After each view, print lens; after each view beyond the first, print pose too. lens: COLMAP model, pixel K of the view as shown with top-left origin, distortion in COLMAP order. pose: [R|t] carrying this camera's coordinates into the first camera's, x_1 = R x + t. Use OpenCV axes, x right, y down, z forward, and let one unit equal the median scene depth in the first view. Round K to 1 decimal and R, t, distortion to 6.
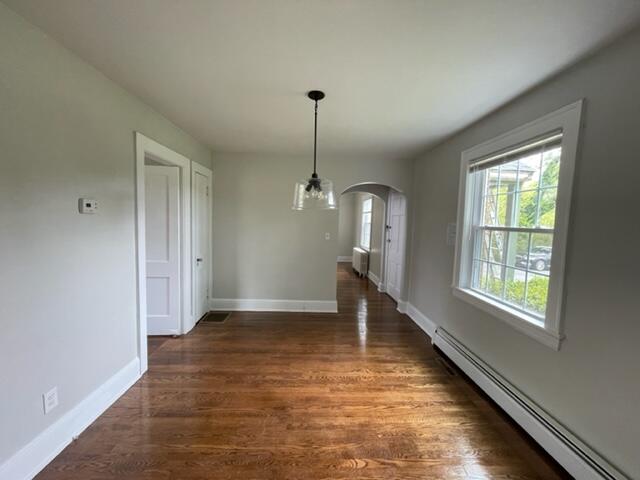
lens RADIAL K [[260.5, 0, 320.0], [0, 260.5, 240.0], [0, 0, 1]] dist [0.001295, 0.000155]
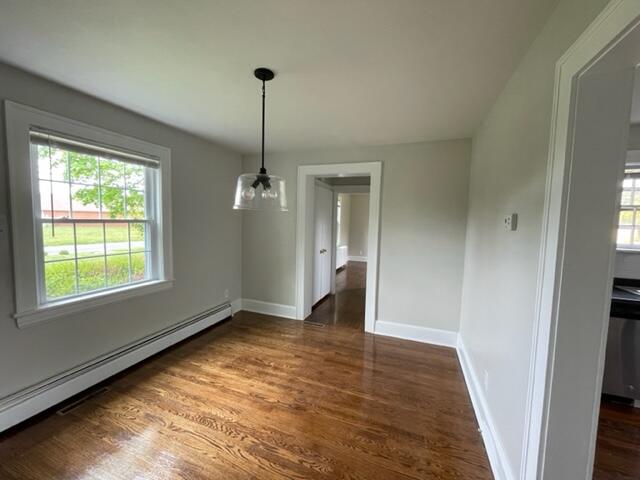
lens RADIAL K [[260.5, 0, 320.0], [0, 260.5, 240.0], [0, 0, 1]] dist [0.001295, 0.000155]
pose [[-0.918717, -0.083378, 0.386015, -0.548452], [-0.022962, 0.987083, 0.158557, -0.166385], [-0.394248, 0.136805, -0.908764, 1.765389]]
